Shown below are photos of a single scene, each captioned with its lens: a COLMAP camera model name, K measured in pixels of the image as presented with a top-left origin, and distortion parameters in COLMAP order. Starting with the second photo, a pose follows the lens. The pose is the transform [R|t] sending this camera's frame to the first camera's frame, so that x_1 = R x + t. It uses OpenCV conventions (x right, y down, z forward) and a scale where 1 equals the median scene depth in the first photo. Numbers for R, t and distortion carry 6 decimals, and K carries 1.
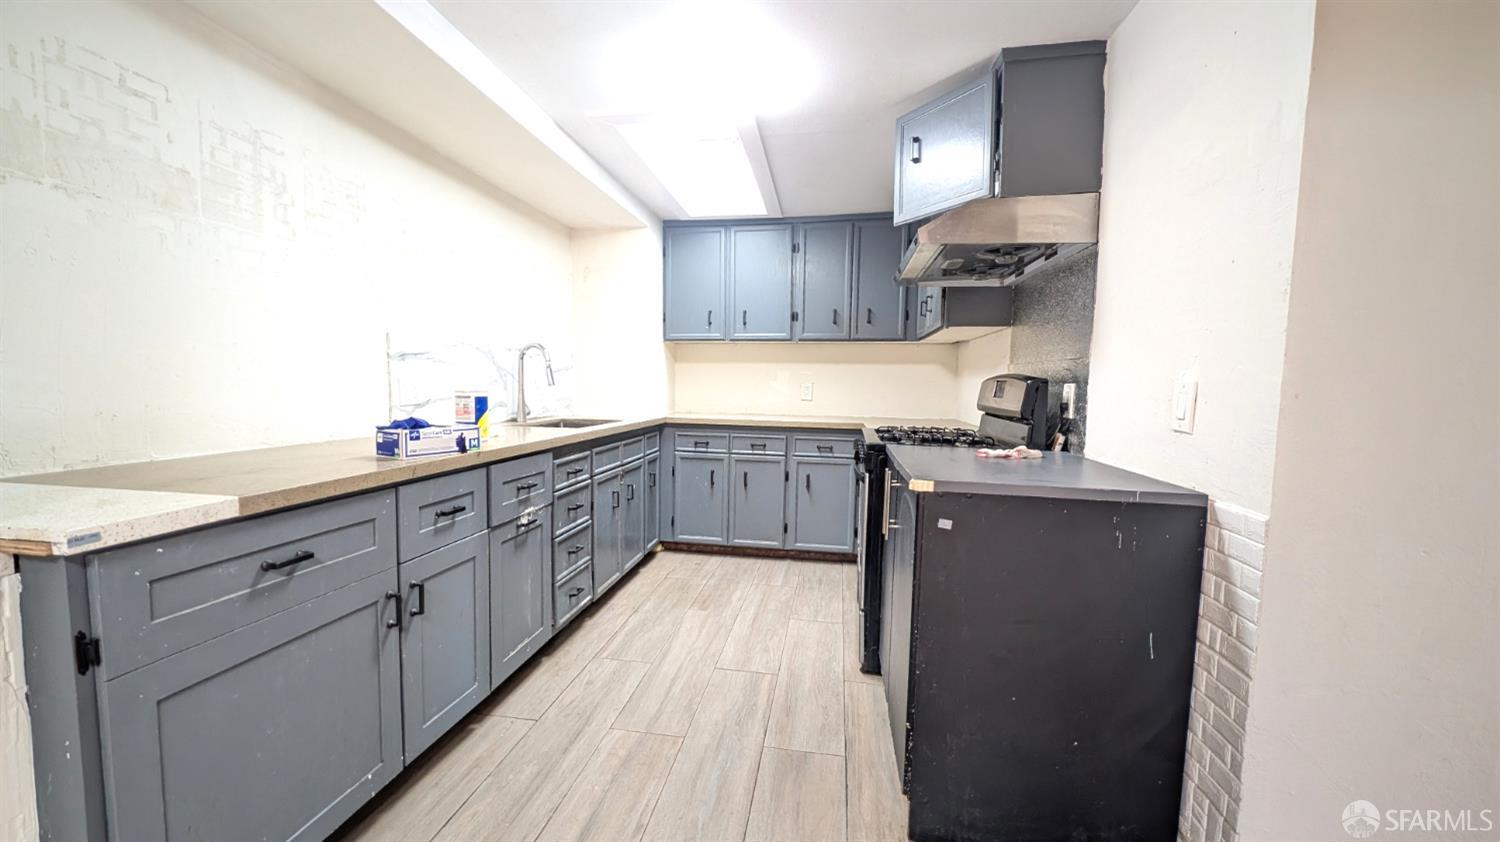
lens RADIAL K [[566.2, 0, 716.6], [0, 566.2, 429.6], [0, 0, 1]] dist [0.016824, -0.000016]
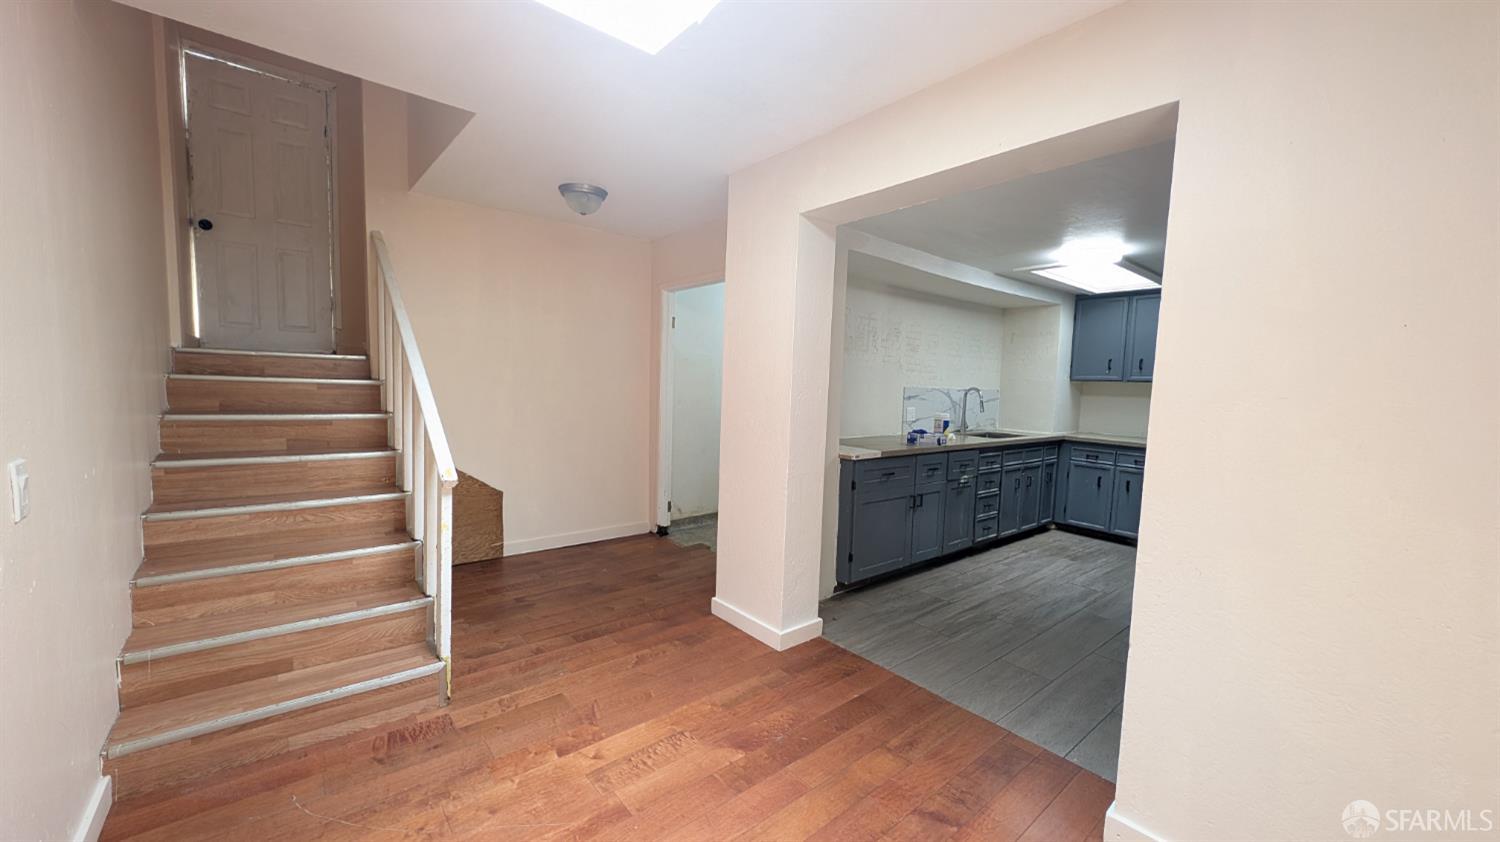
lens RADIAL K [[566.2, 0, 744.6], [0, 566.2, 421.5], [0, 0, 1]] dist [0.016824, -0.000016]
pose [[0.773420, 0.061687, -0.630886, 0.293955], [-0.075156, 0.997157, 0.005365, -0.006996], [0.629423, 0.043266, 0.775857, -0.966680]]
